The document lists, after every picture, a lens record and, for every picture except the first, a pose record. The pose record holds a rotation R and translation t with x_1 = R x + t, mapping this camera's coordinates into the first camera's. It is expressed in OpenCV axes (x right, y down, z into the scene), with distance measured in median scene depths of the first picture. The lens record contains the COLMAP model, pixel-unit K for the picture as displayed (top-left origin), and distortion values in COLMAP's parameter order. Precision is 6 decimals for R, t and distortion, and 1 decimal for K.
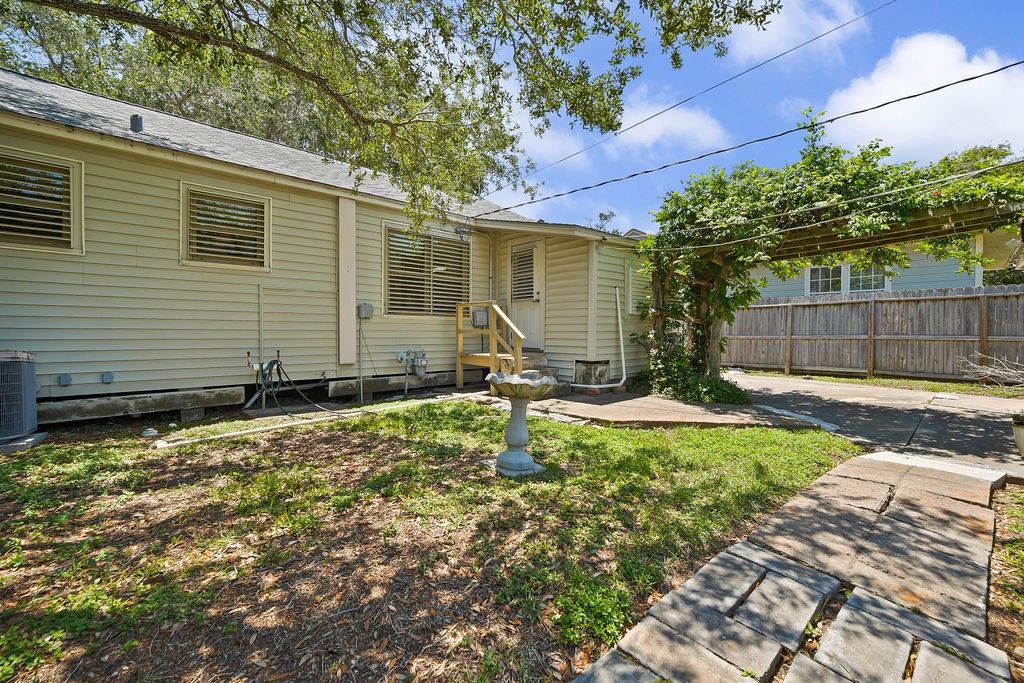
lens RADIAL K [[403.2, 0, 510.0], [0, 403.2, 337.9], [0, 0, 1]] dist [-0.012654, -0.000200]
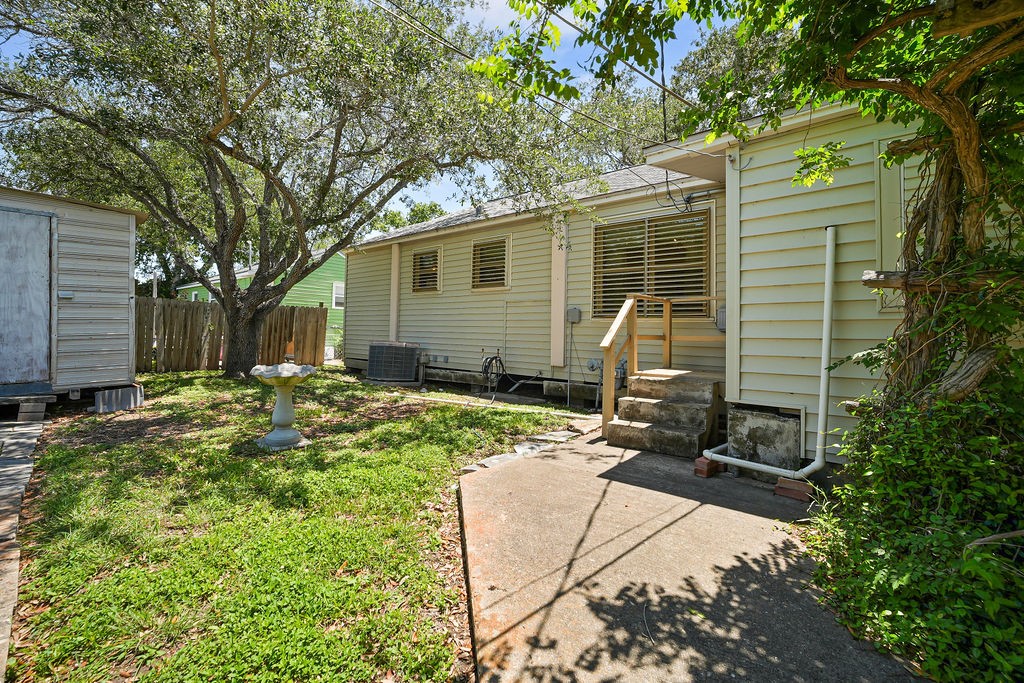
lens RADIAL K [[403.2, 0, 510.0], [0, 403.2, 334.4], [0, 0, 1]] dist [-0.012654, -0.000200]
pose [[0.193766, -0.000209, -0.981048, 0.595057], [-0.034480, 0.999381, -0.007023, -0.007066], [0.980442, 0.035188, 0.193638, 0.647252]]
